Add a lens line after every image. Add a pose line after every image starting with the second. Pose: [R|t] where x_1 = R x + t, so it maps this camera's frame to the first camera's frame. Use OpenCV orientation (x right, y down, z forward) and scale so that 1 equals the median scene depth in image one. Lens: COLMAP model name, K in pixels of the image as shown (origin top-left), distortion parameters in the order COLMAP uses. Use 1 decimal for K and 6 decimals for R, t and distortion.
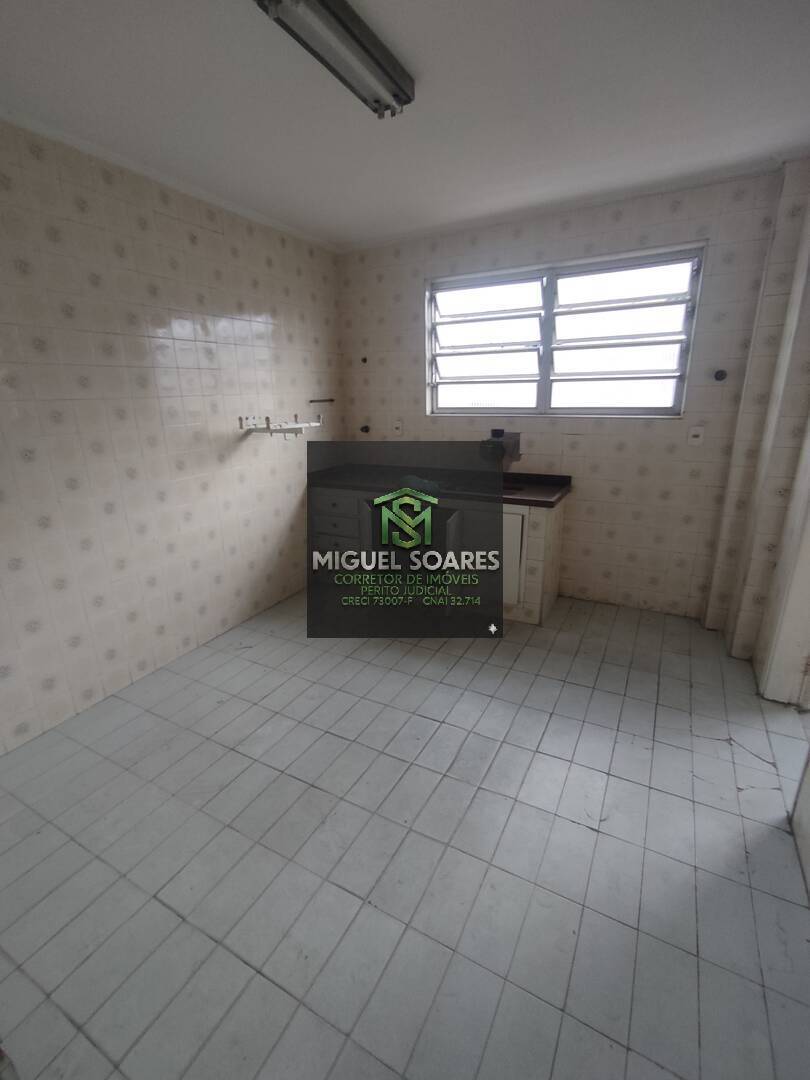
lens RADIAL K [[491.7, 0, 405.0], [0, 491.7, 540.0], [0, 0, 1]] dist [-0.027047, 0.022367]
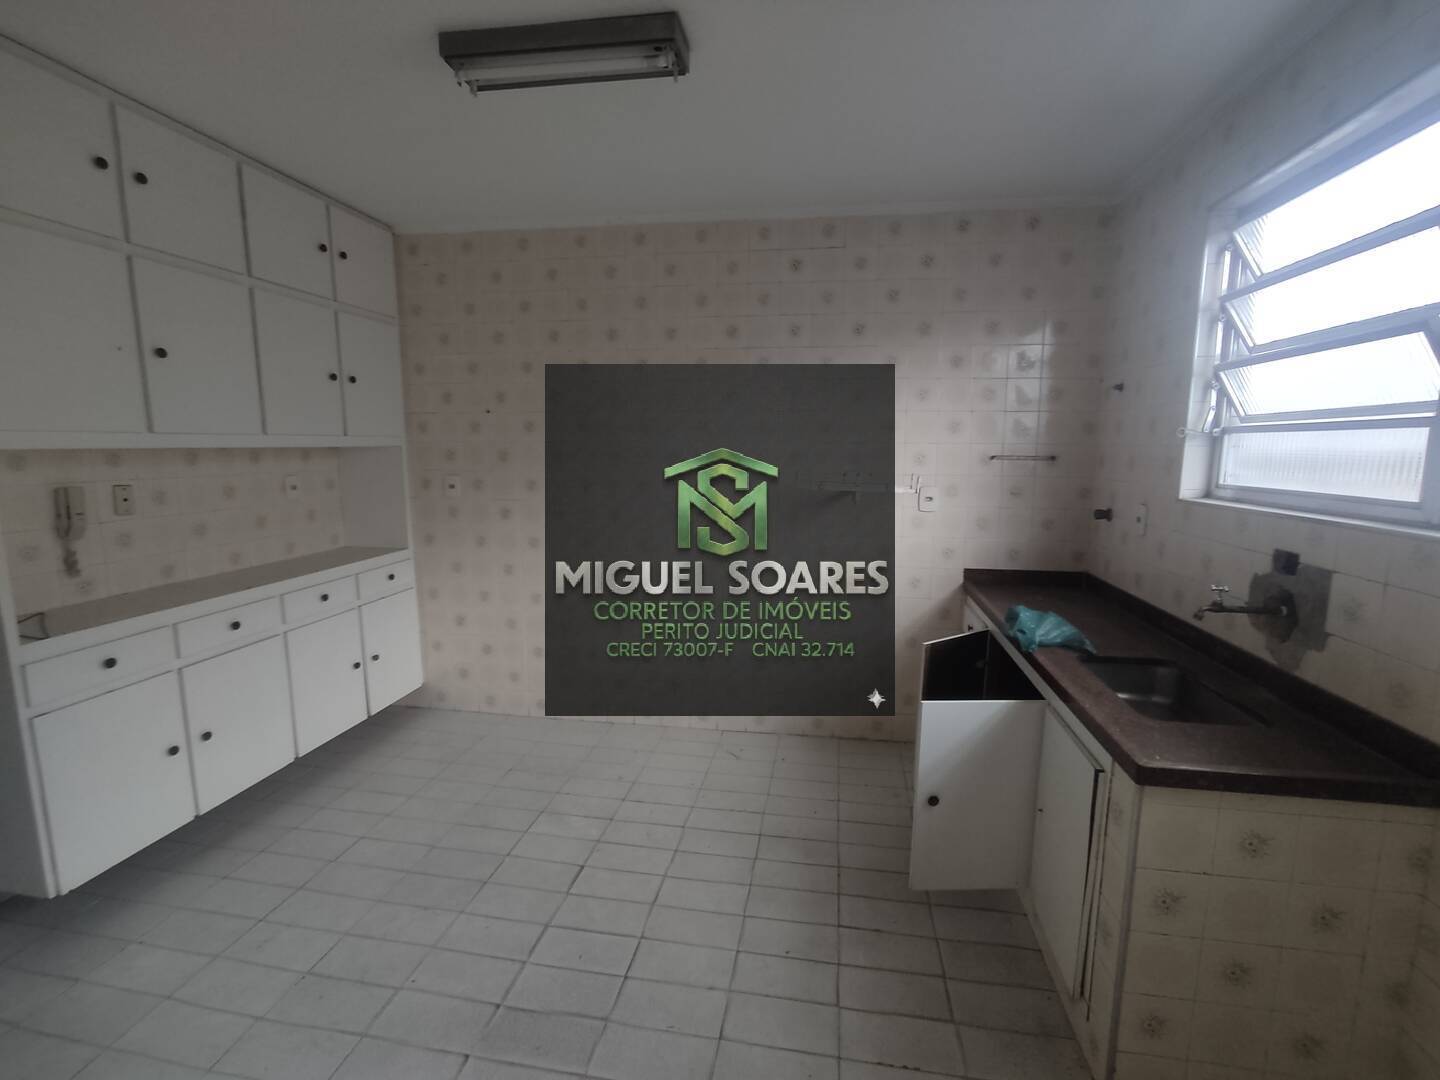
lens RADIAL K [[655.6, 0, 720.0], [0, 655.6, 540.0], [0, 0, 1]] dist [-0.027047, 0.022367]
pose [[0.326320, 0.158415, -0.931891, 0.506258], [-0.285825, 0.956244, 0.062467, -0.145528], [0.901010, 0.245973, 0.357320, 0.450419]]
